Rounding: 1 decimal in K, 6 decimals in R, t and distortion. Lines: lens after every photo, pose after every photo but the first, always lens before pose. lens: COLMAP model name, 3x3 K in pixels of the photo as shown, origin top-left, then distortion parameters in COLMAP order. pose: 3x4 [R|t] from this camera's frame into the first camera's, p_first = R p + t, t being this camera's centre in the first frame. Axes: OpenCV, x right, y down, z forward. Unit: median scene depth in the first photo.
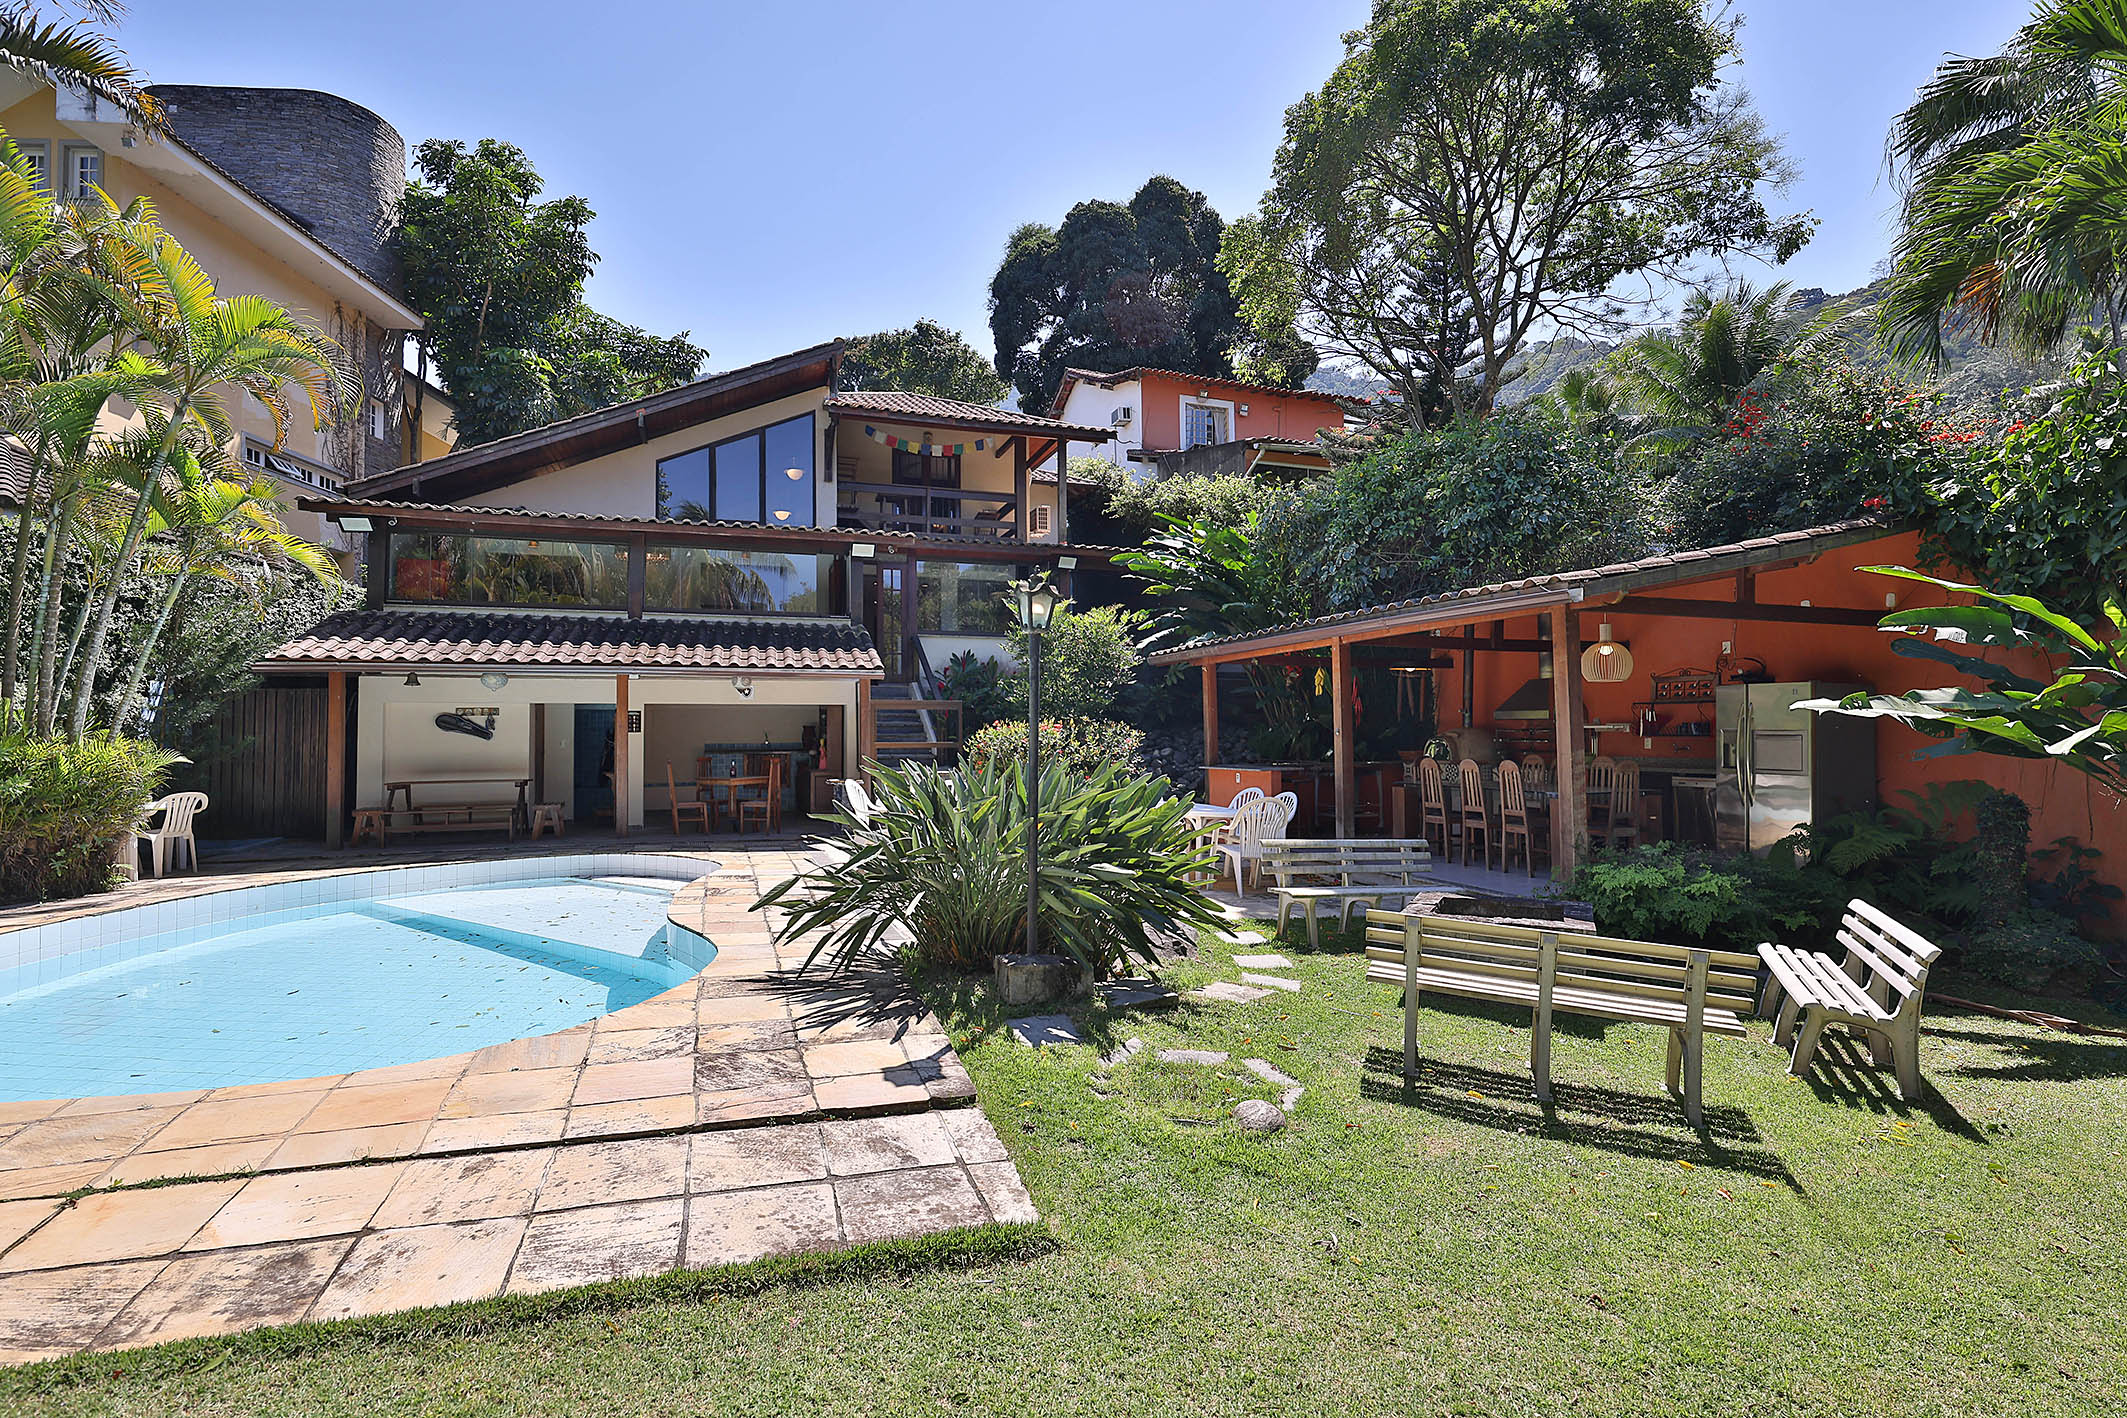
lens RADIAL K [[985.5, 0, 1064.8], [0, 985.5, 699.7], [0, 0, 1]] dist [0.002746, -0.000822]
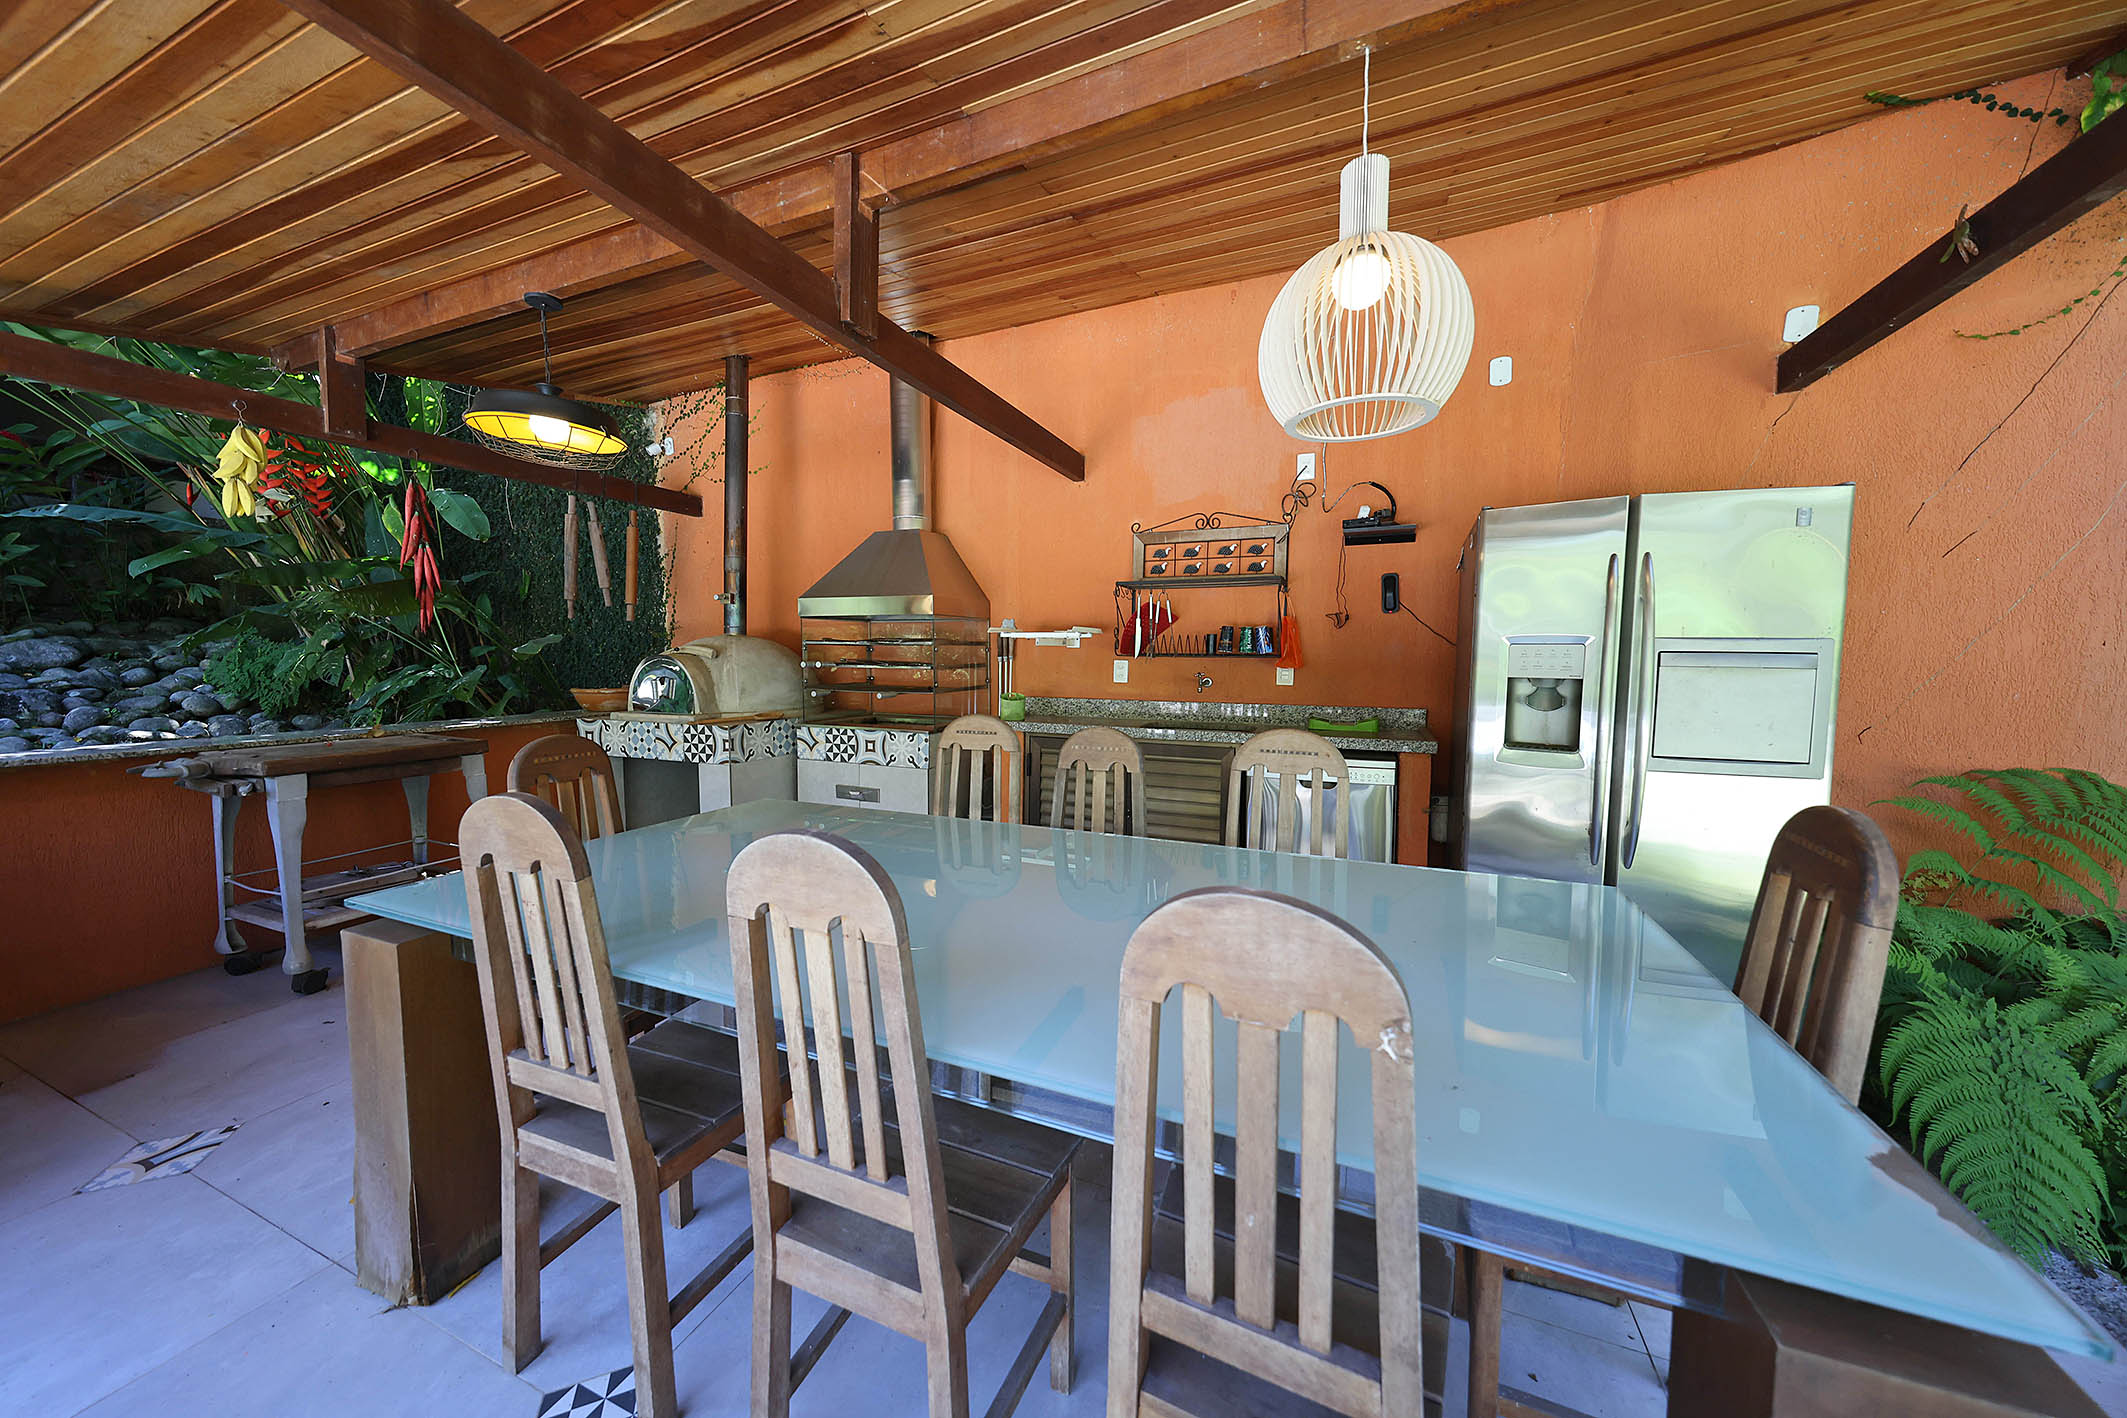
lens RADIAL K [[712.3, 0, 1067.8], [0, 712.3, 707.6], [0, 0, 1]] dist [0.001865, 0.000510]
pose [[0.669865, -0.046503, 0.741025, 0.222072], [-0.031977, 0.995304, 0.091366, 0.021988], [-0.741794, -0.084899, 0.665232, 0.555495]]
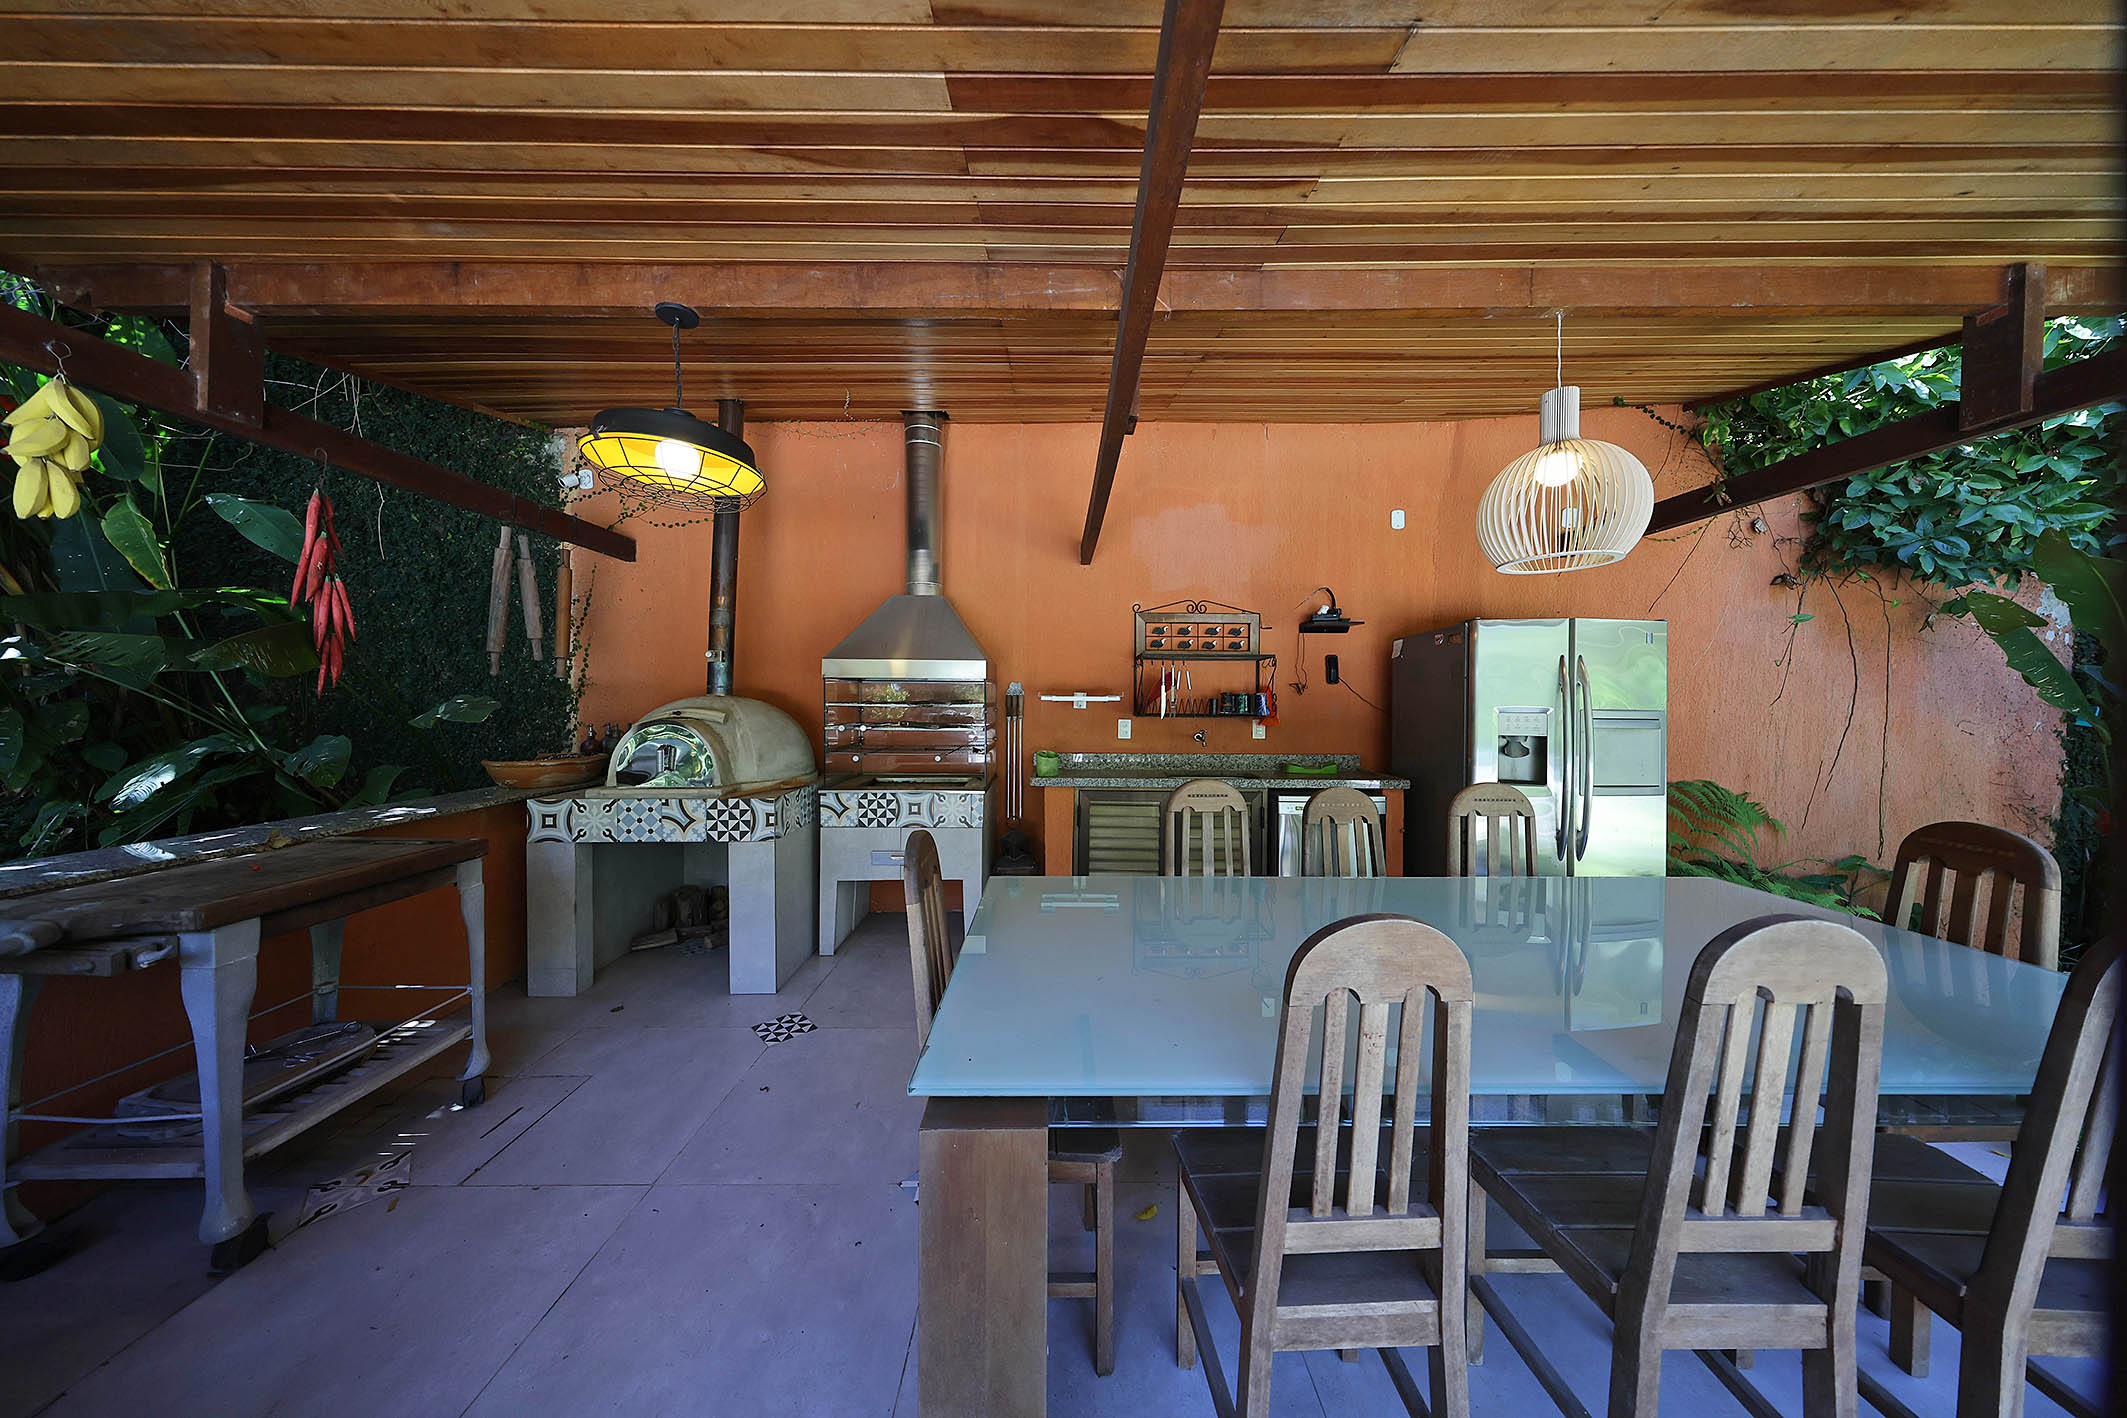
lens RADIAL K [[611.1, 0, 1062.4], [0, 611.1, 710.7], [0, 0, 1]] dist [-0.000019, 0.000015]
pose [[0.323898, -0.006715, 0.946068, 0.176435], [-0.035629, 0.999179, 0.019289, 0.020168], [-0.945421, -0.039955, 0.323392, 0.651324]]
